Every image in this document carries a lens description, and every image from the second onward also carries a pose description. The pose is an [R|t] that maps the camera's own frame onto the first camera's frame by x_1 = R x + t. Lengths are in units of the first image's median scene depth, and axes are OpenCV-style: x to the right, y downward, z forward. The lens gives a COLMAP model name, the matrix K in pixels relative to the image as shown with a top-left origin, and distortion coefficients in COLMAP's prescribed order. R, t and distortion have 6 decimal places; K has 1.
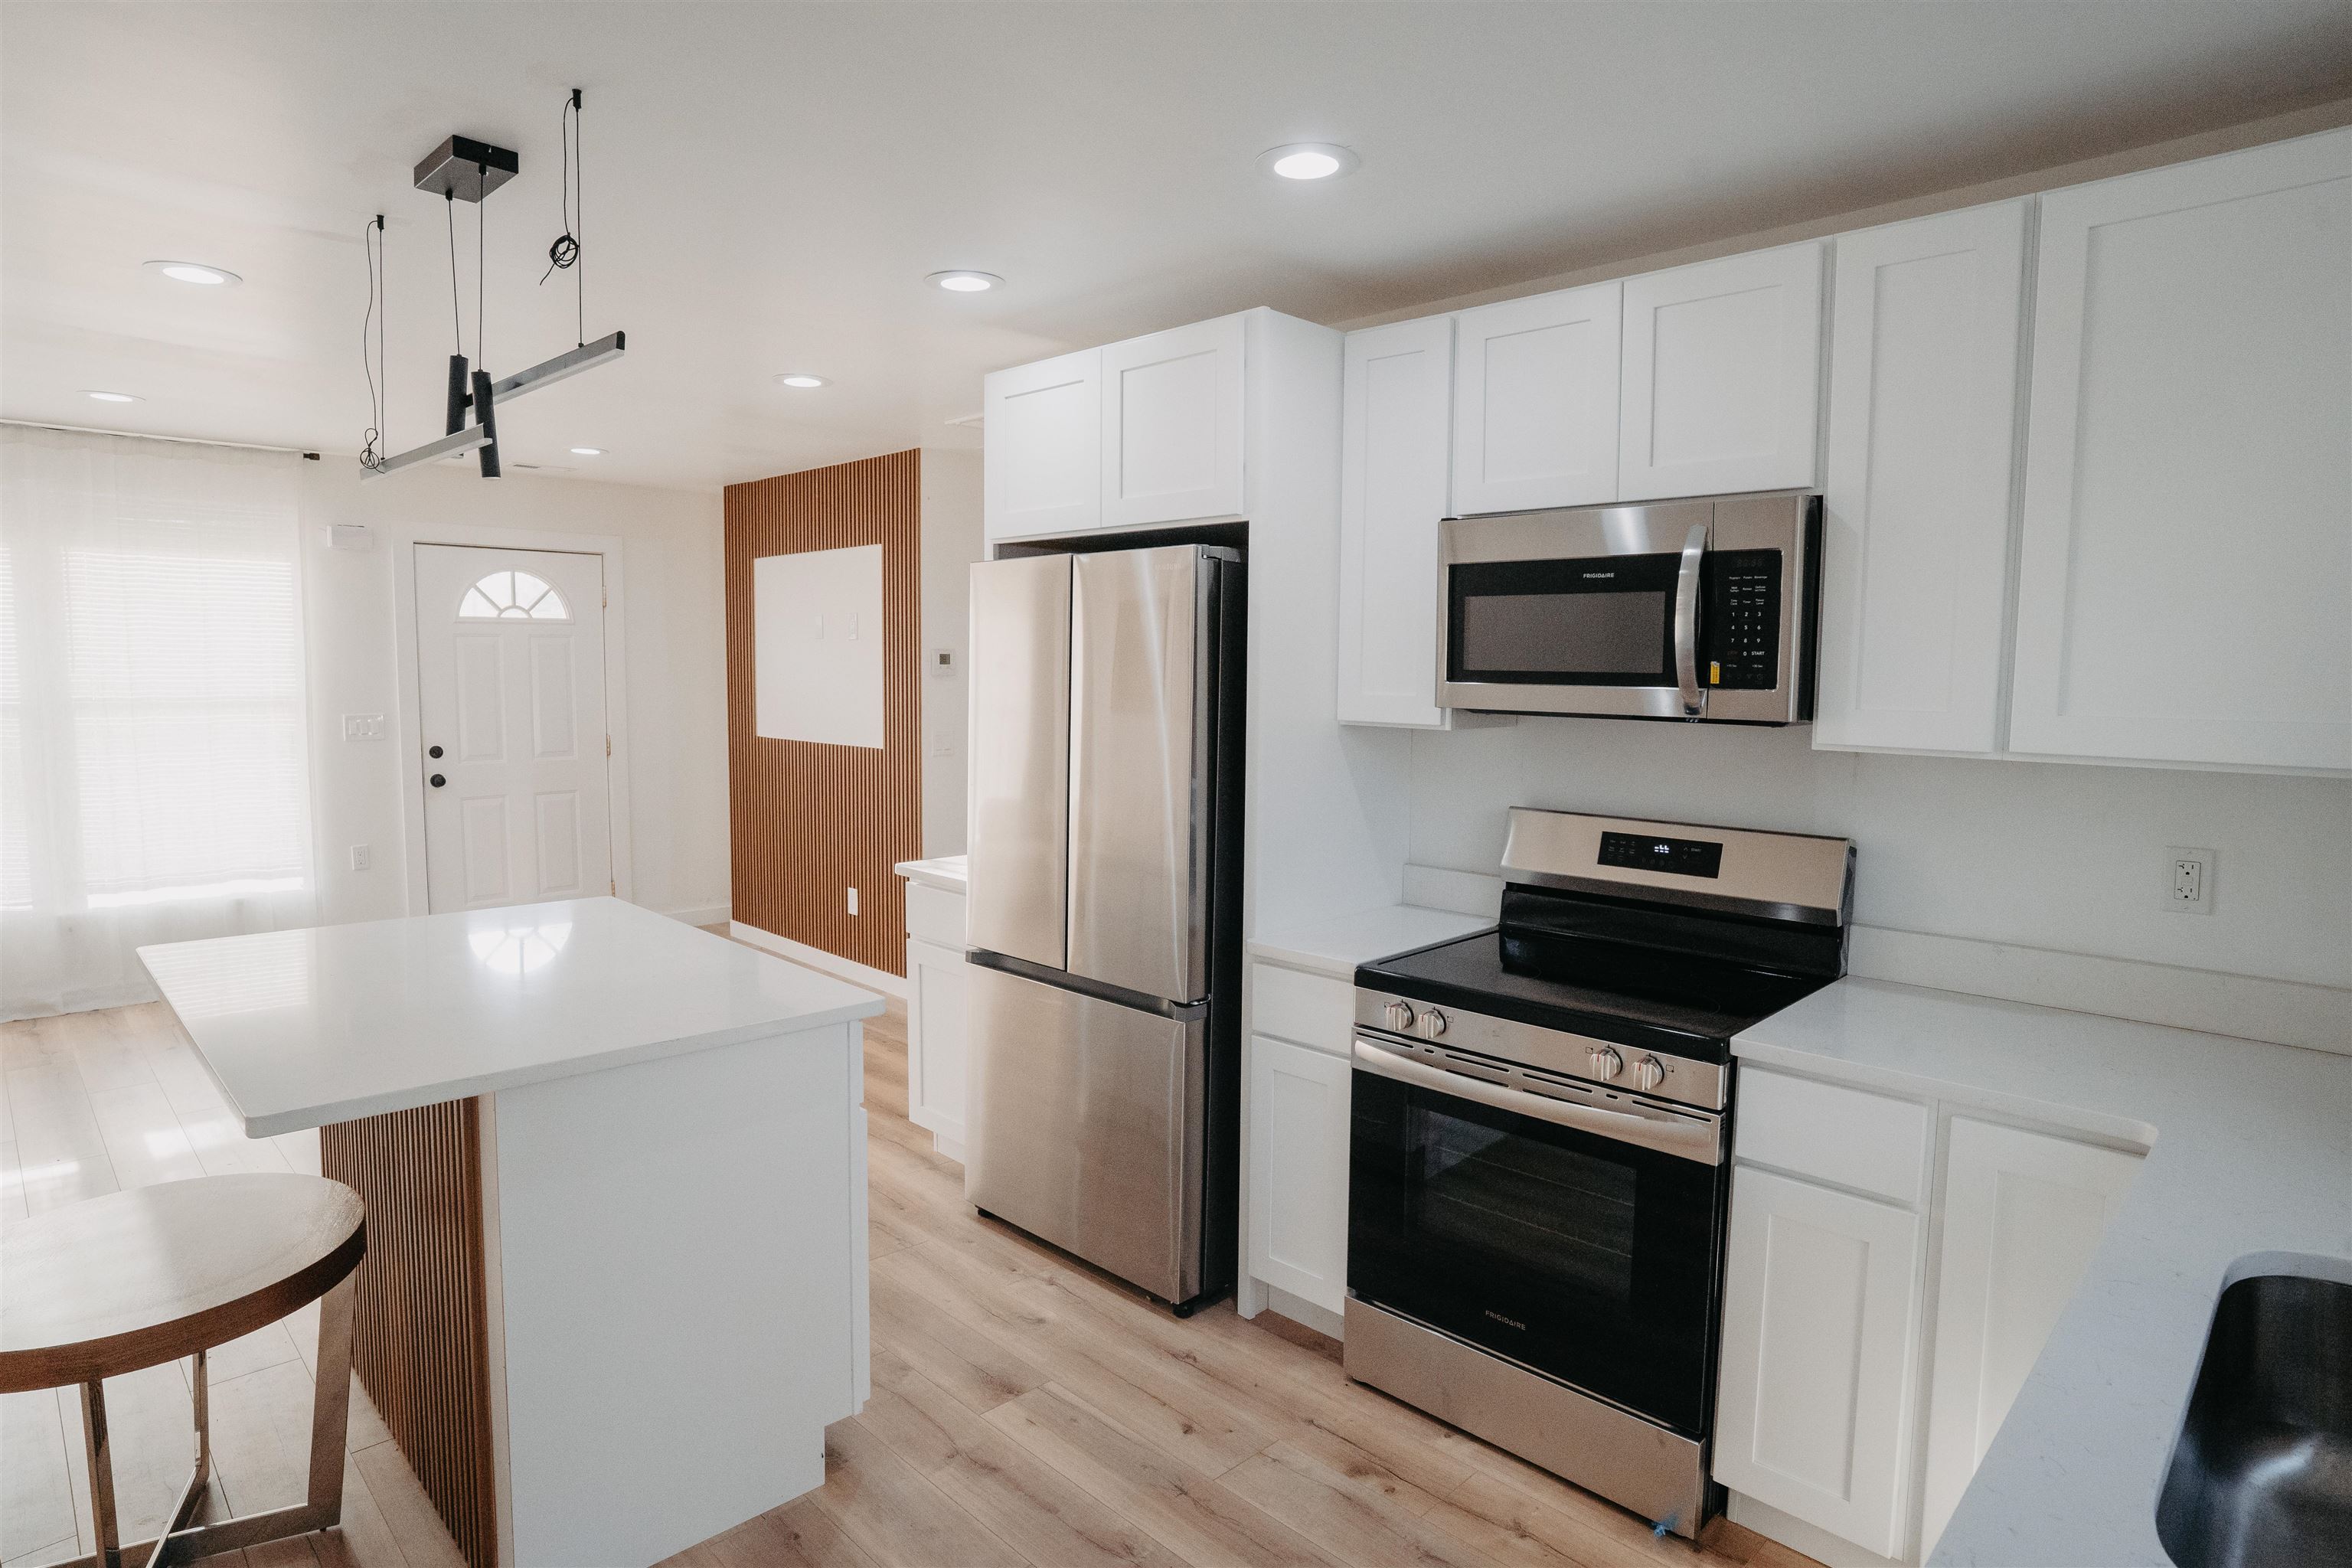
lens RADIAL K [[1246.8, 0, 1167.9], [0, 1246.8, 780.0], [0, 0, 1]] dist [-0.078999, 0.046764]
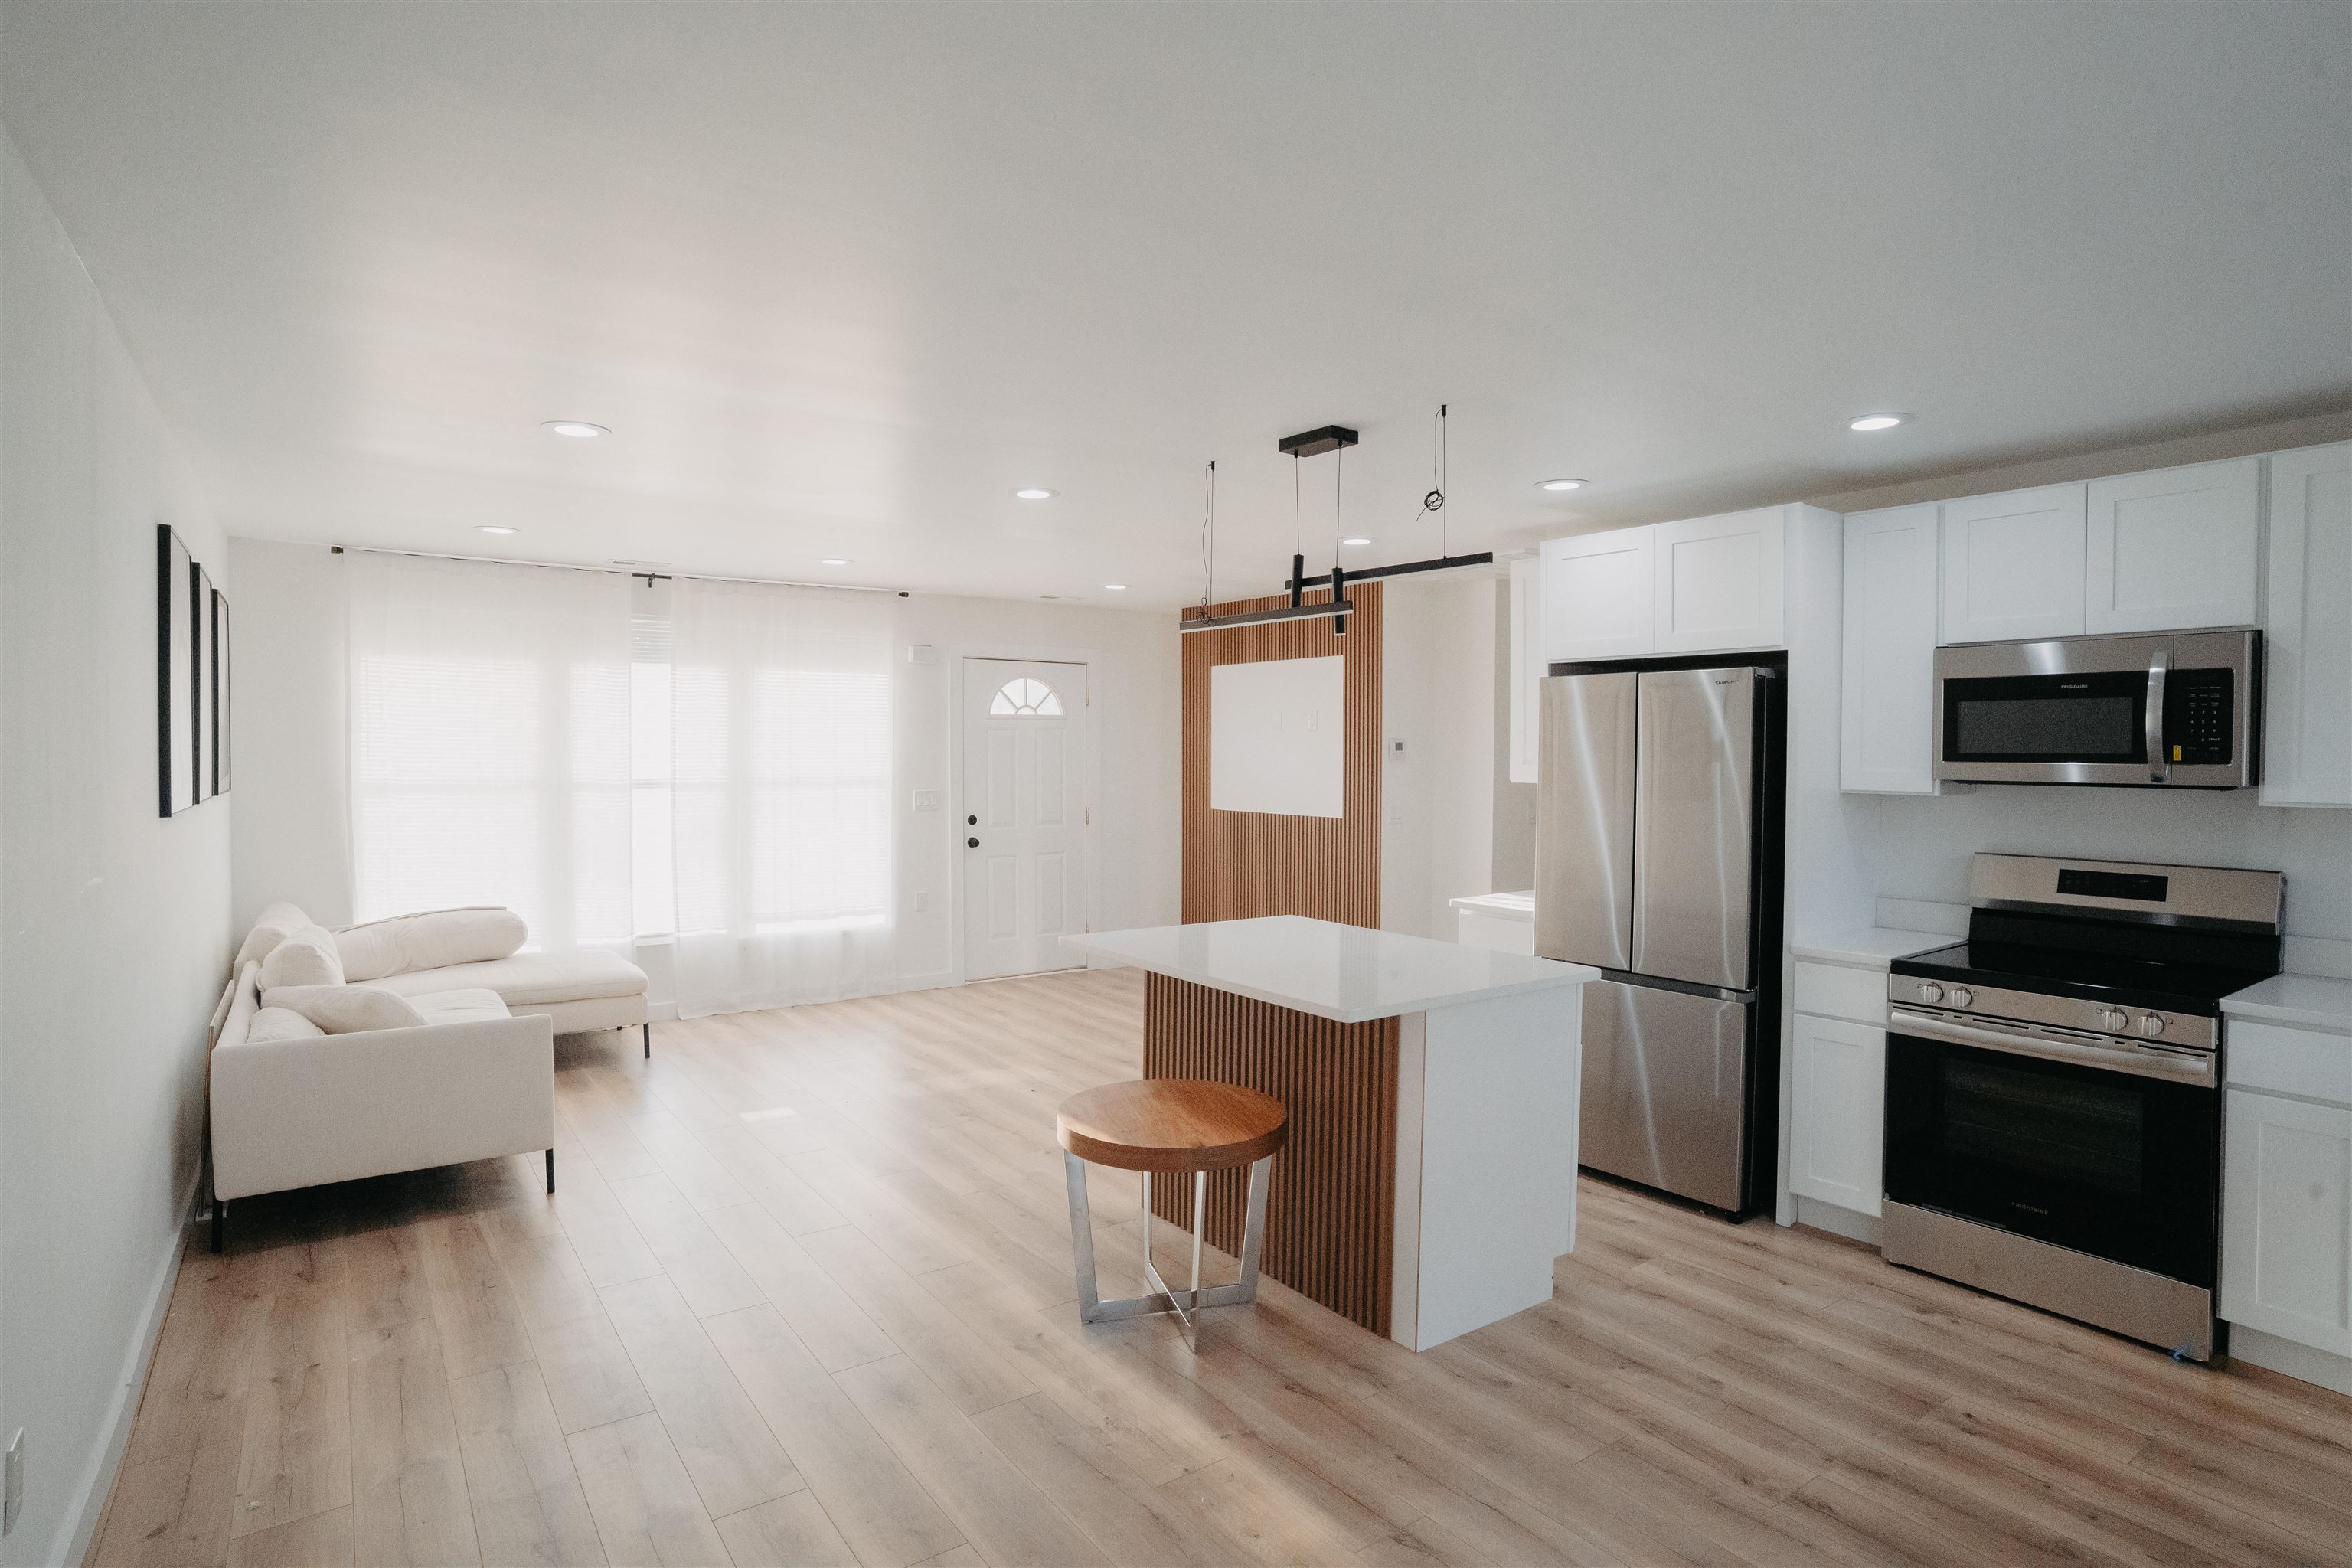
lens RADIAL K [[1194.6, 0, 1176.0], [0, 1194.6, 784.0], [0, 0, 1]] dist [-0.071776, 0.038145]
pose [[0.987514, -0.002242, -0.157513, -0.437322], [-0.007835, 0.997962, -0.063325, 0.038718], [0.157334, 0.063769, 0.985484, -0.454823]]
